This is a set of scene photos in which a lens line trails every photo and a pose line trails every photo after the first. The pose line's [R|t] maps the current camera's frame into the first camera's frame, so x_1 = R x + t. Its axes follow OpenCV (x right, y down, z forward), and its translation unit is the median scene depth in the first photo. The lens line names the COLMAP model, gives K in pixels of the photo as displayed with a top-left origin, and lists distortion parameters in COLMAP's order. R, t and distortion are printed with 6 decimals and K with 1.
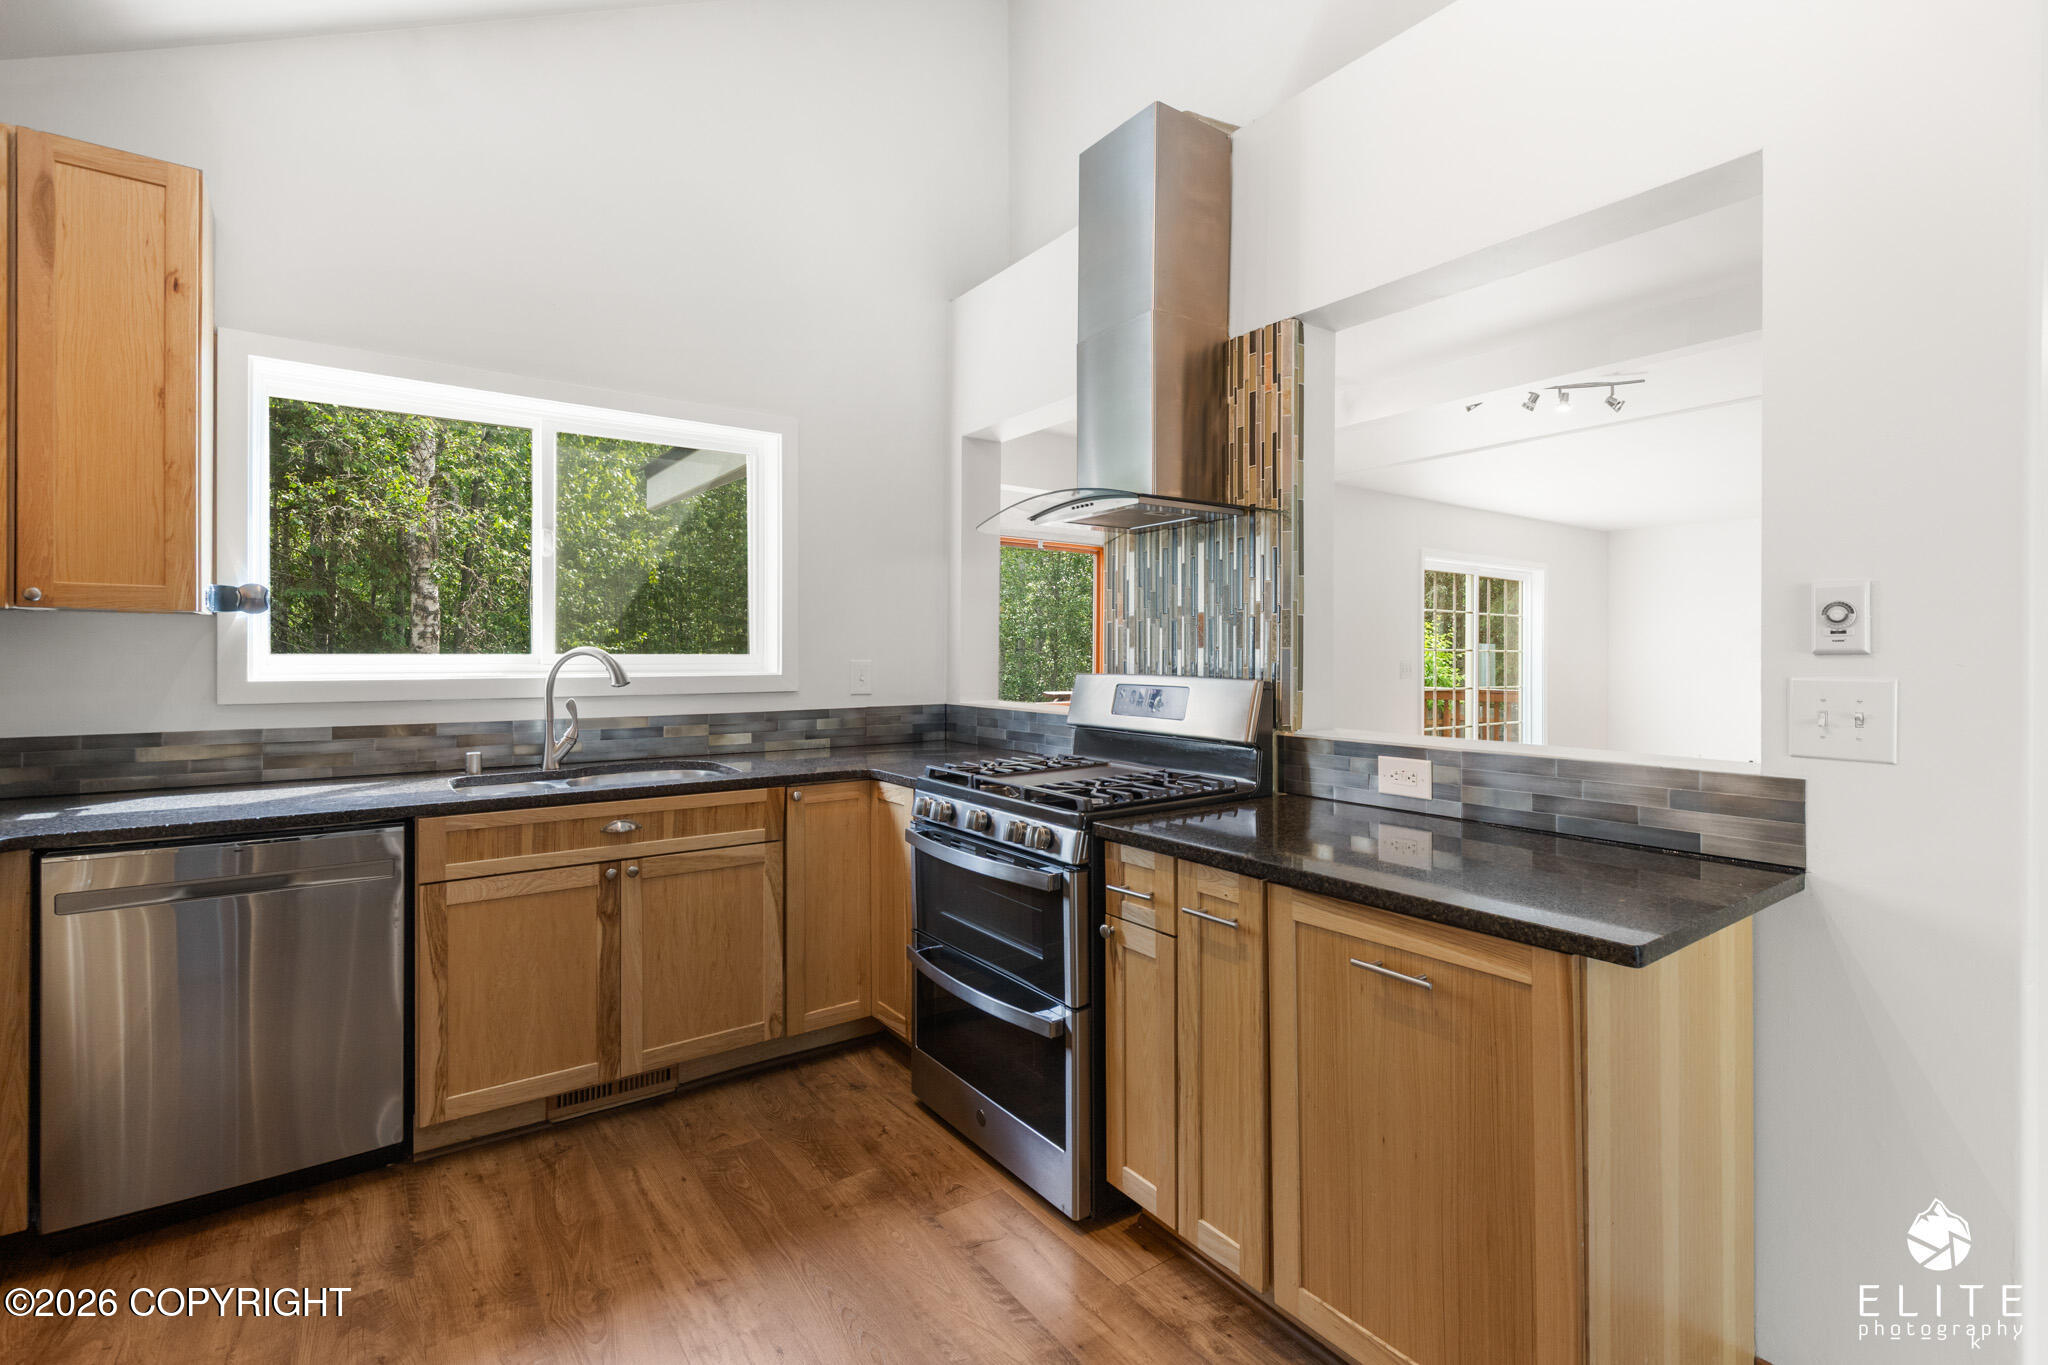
lens RADIAL K [[931.8, 0, 1027.0], [0, 931.8, 667.6], [0, 0, 1]] dist [0.009011, -0.000157]
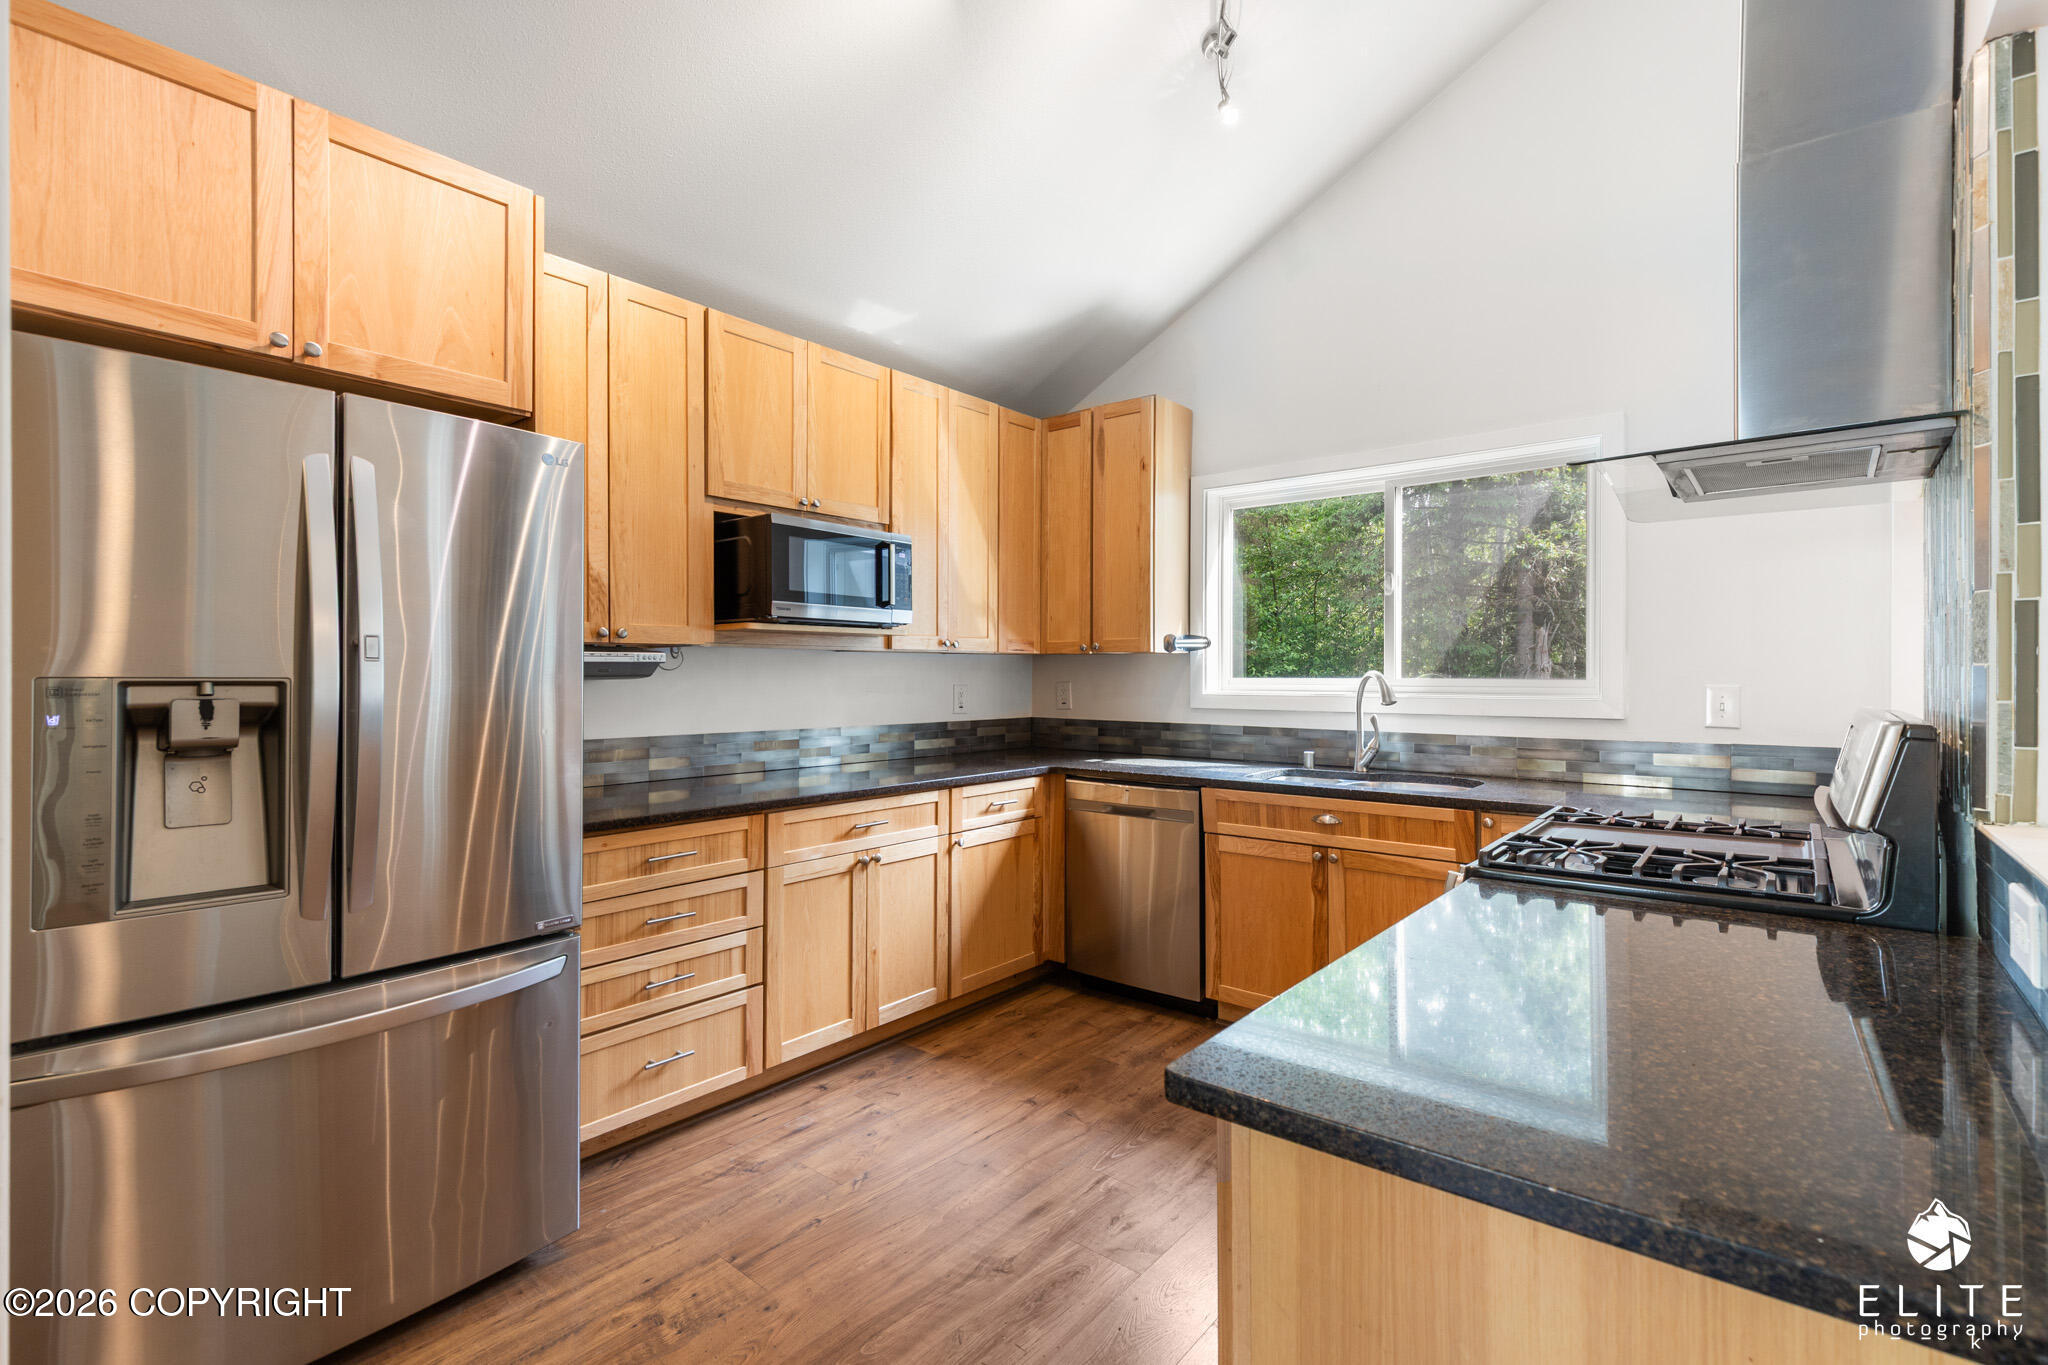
lens RADIAL K [[944.0, 0, 1035.4], [0, 944.0, 669.1], [0, 0, 1]] dist [0.002839, -0.000086]
pose [[0.256206, -0.005352, -0.966607, 0.638461], [-0.014687, 0.999848, -0.009429, -0.007875], [0.966511, 0.016613, 0.256089, 0.305720]]
